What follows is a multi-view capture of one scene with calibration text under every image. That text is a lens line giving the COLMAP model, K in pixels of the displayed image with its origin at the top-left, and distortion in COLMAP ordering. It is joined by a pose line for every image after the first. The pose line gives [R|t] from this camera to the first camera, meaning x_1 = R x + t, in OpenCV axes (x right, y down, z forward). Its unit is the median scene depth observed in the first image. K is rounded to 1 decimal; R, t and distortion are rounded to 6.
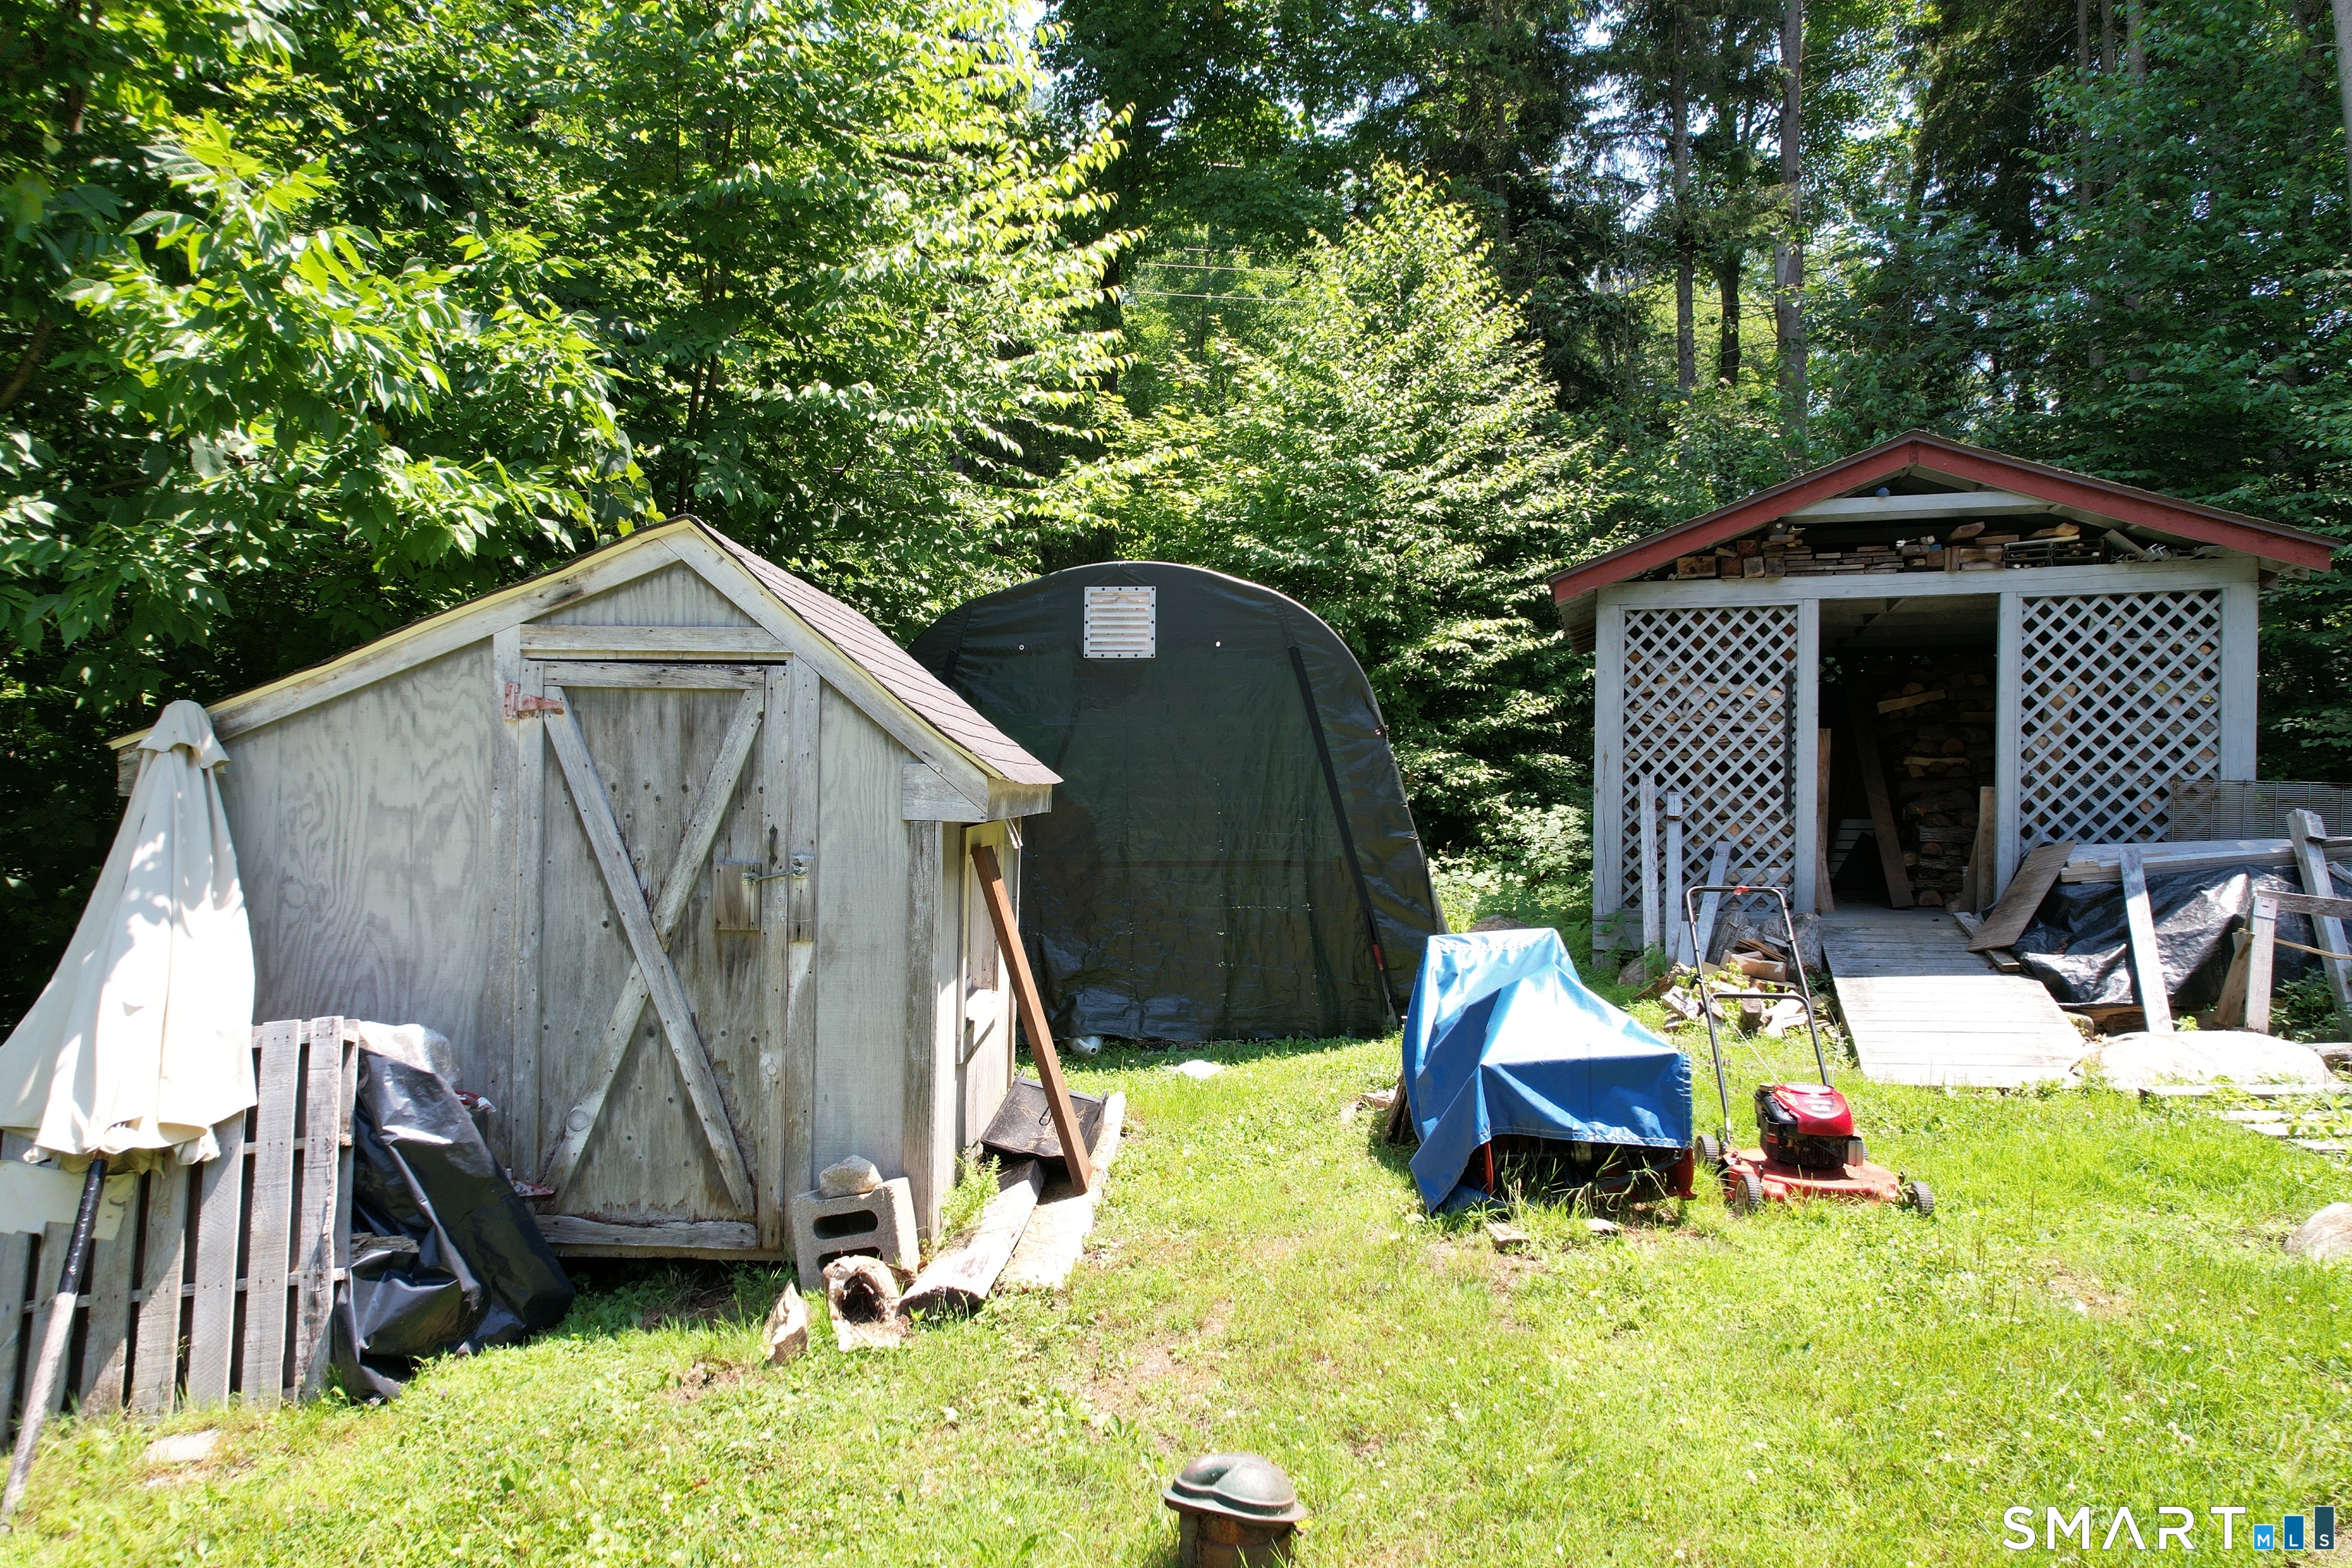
lens RADIAL K [[1512.7, 0, 1176.0], [0, 1512.7, 784.0], [0, 0, 1]] dist [-0.085830, 0.079658]
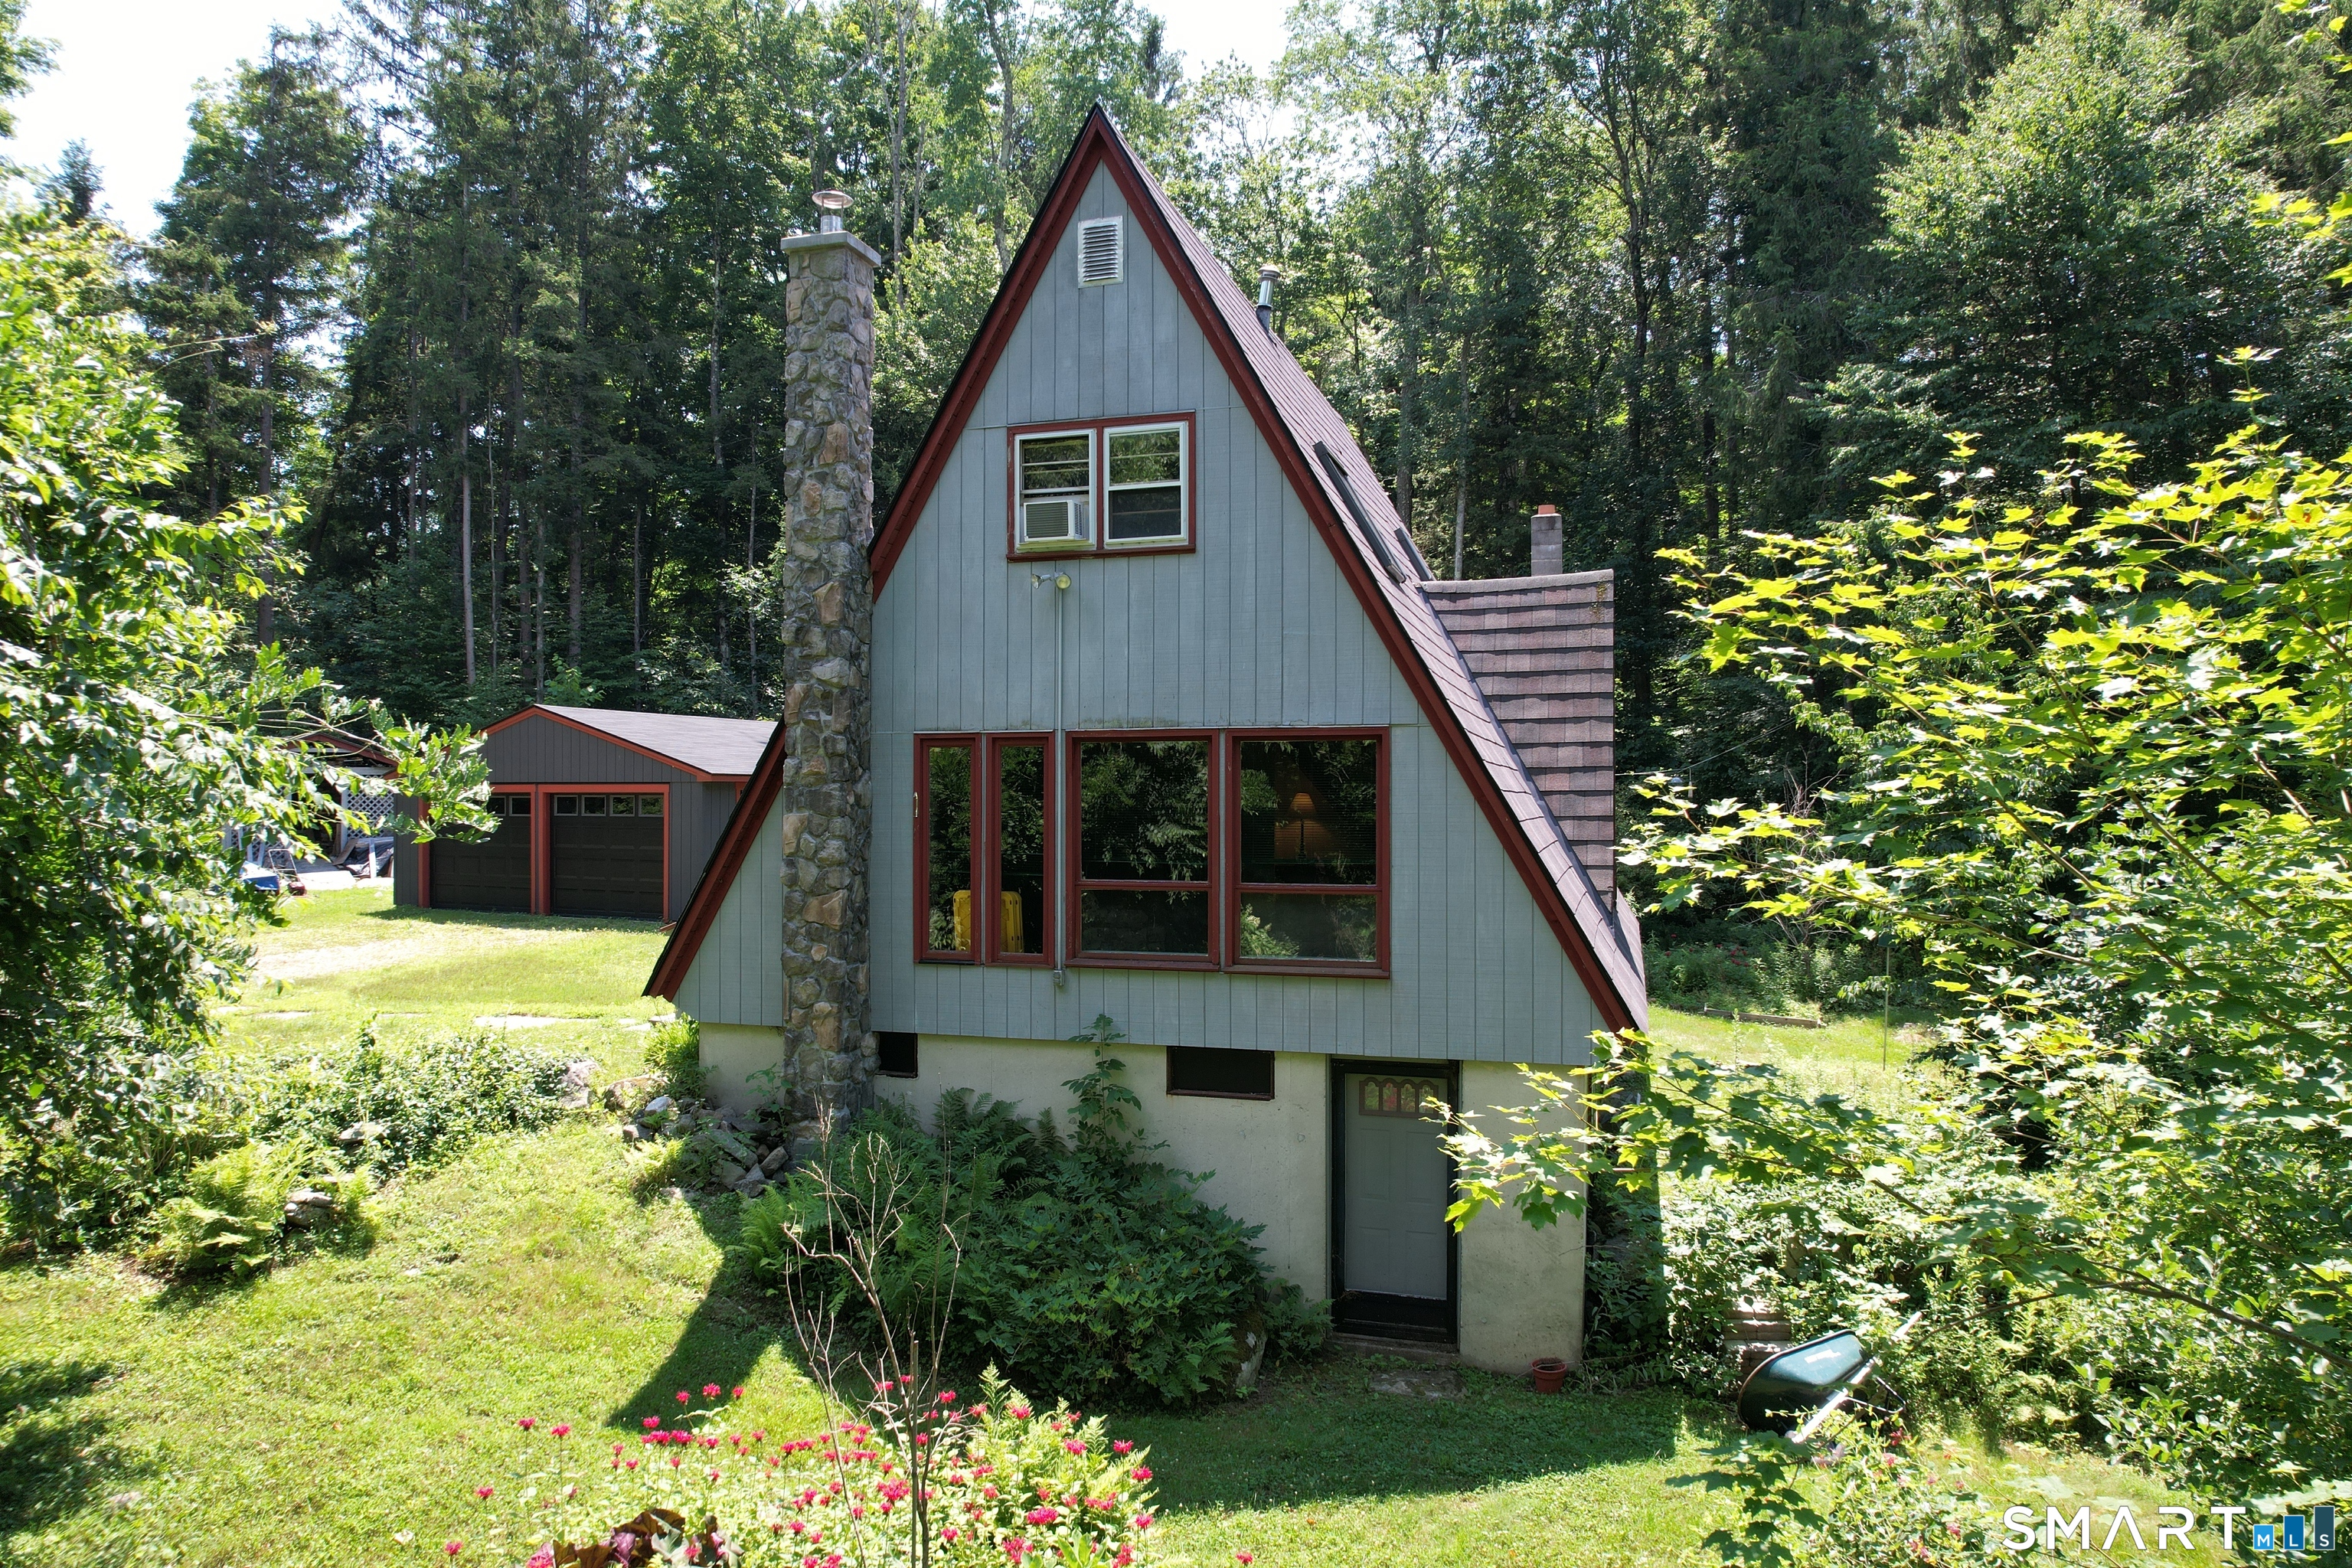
lens RADIAL K [[1499.5, 0, 1171.2], [0, 1499.5, 795.0], [0, 0, 1]] dist [-0.069254, 0.059211]
pose [[0.552599, 0.000264, 0.833447, -1.488094], [-0.007539, 0.999961, 0.004682, -0.112741], [-0.833413, -0.008871, 0.552579, -3.000005]]
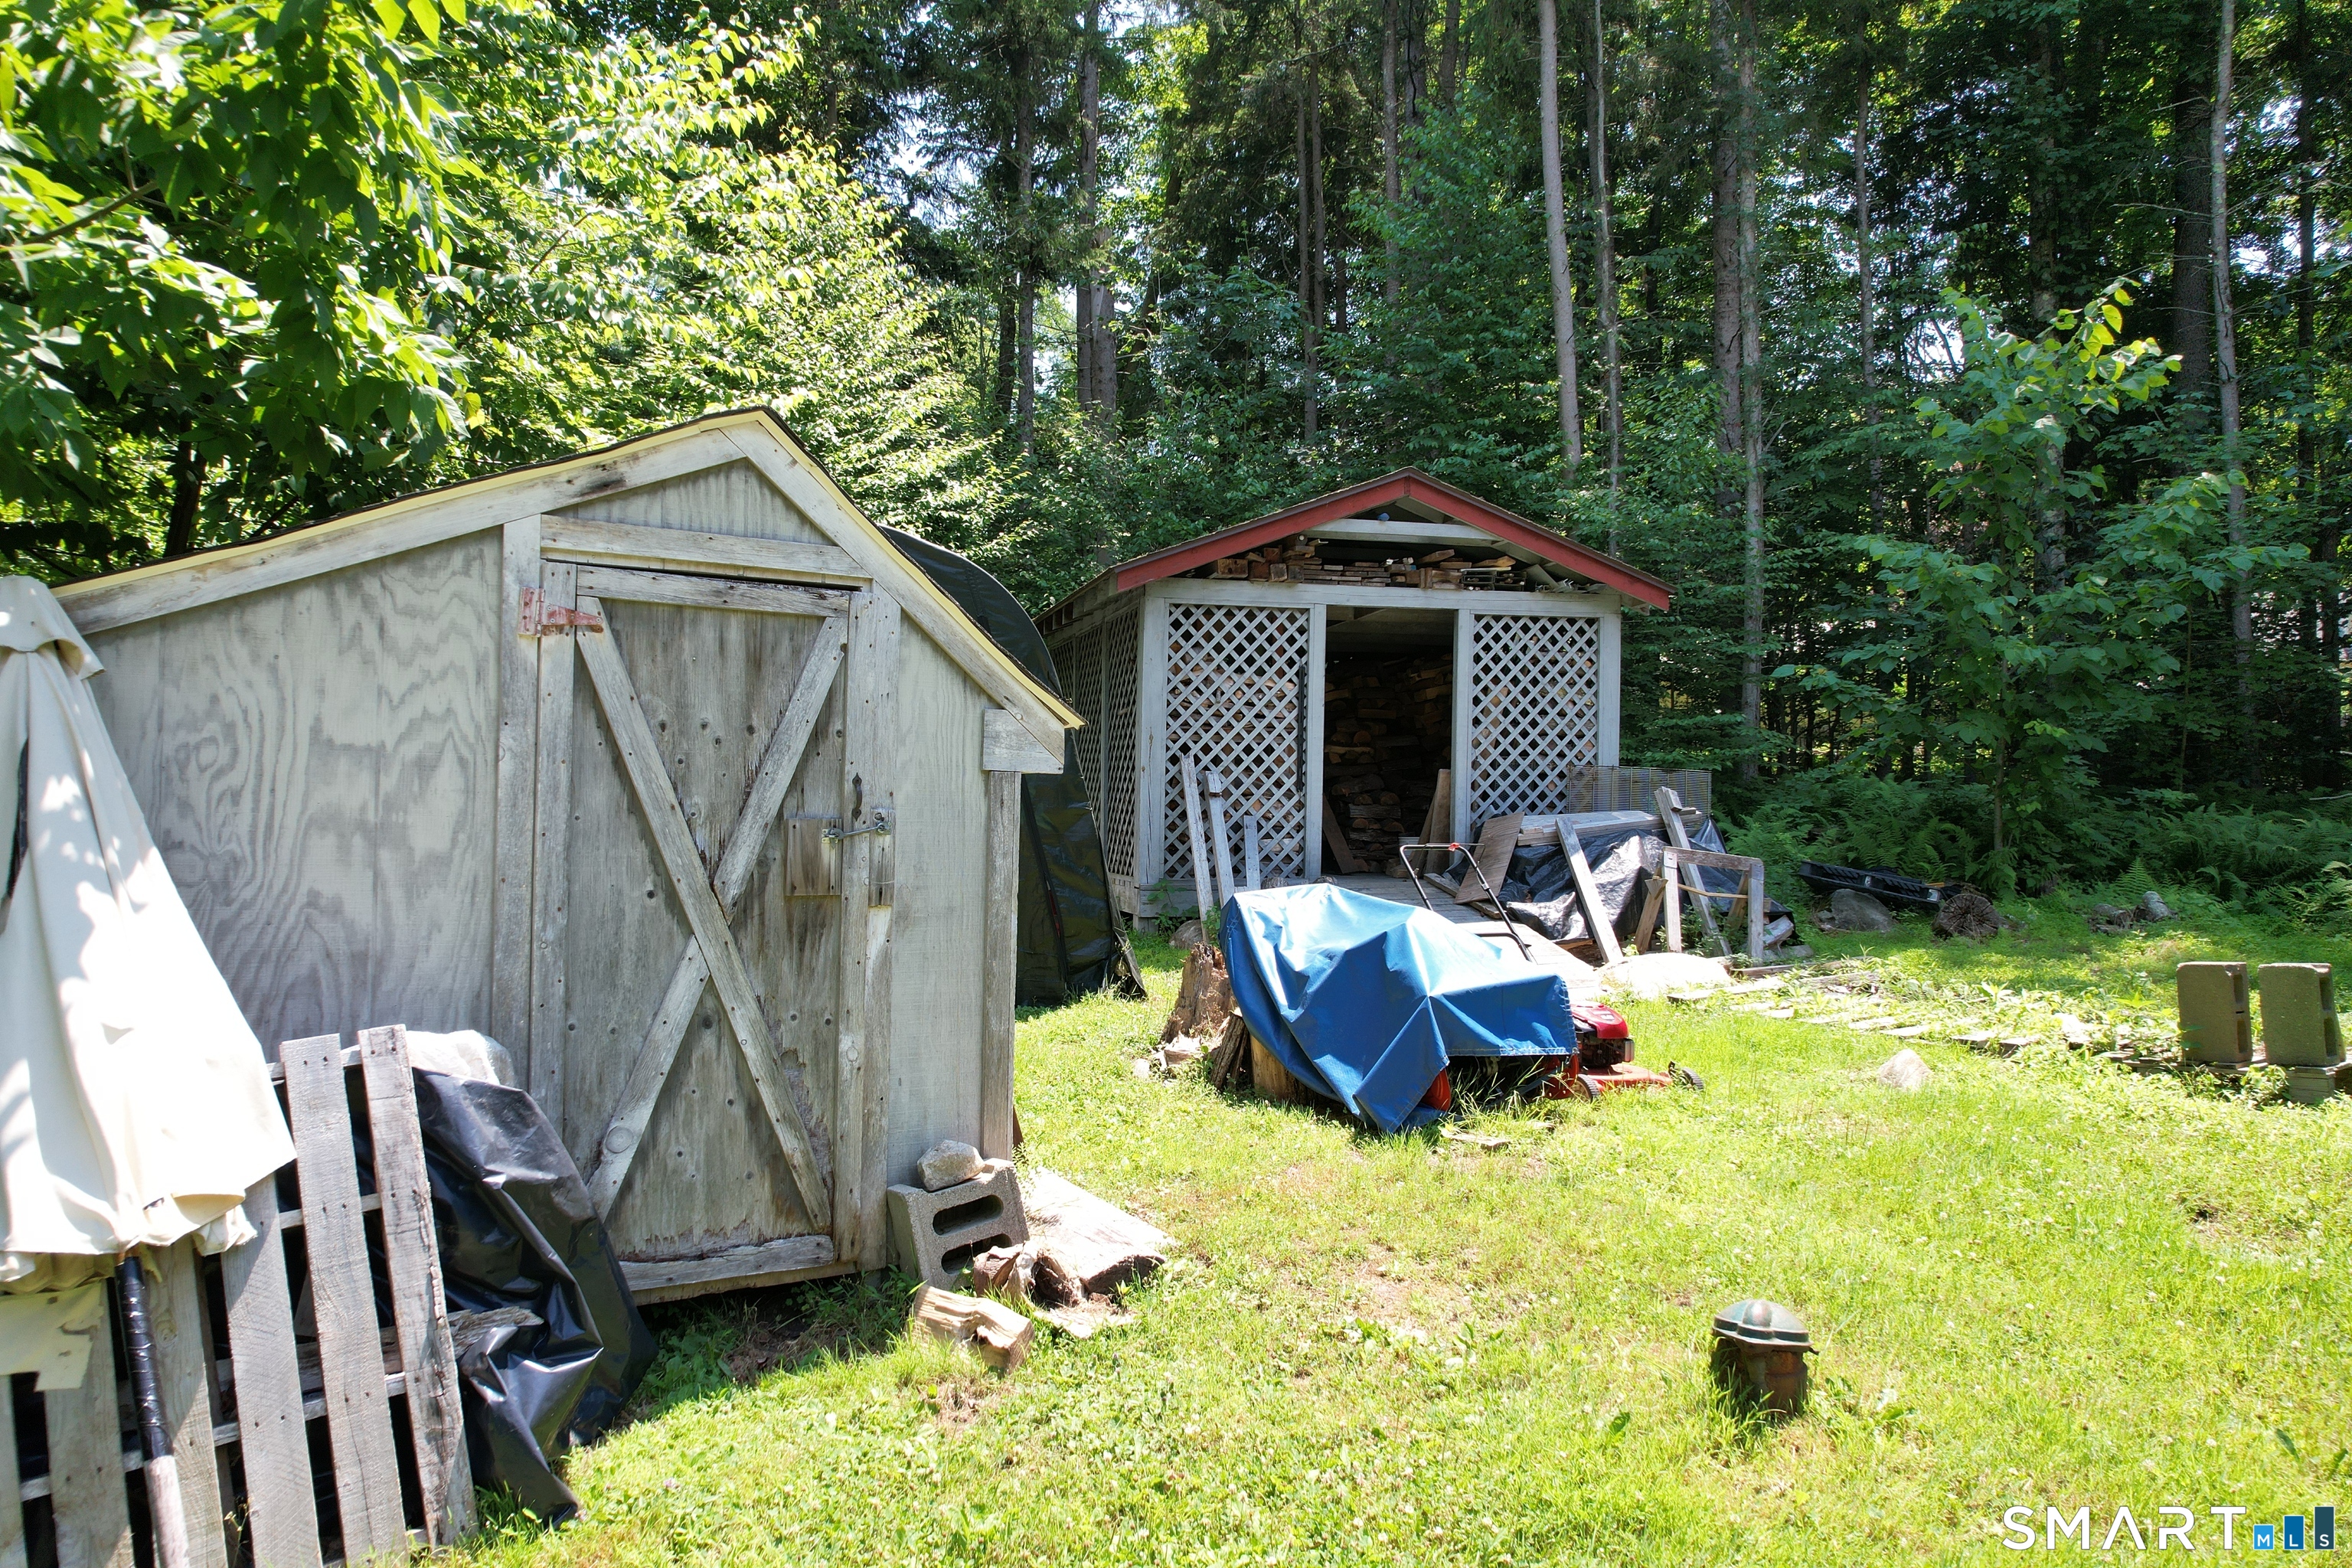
lens RADIAL K [[1499.5, 0, 1171.2], [0, 1499.5, 795.0], [0, 0, 1]] dist [-0.069254, 0.059211]
pose [[0.850543, 0.002634, 0.525899, -0.294041], [-0.007311, 0.999950, 0.006816, 0.016703], [-0.525854, -0.009642, 0.850520, 0.085310]]
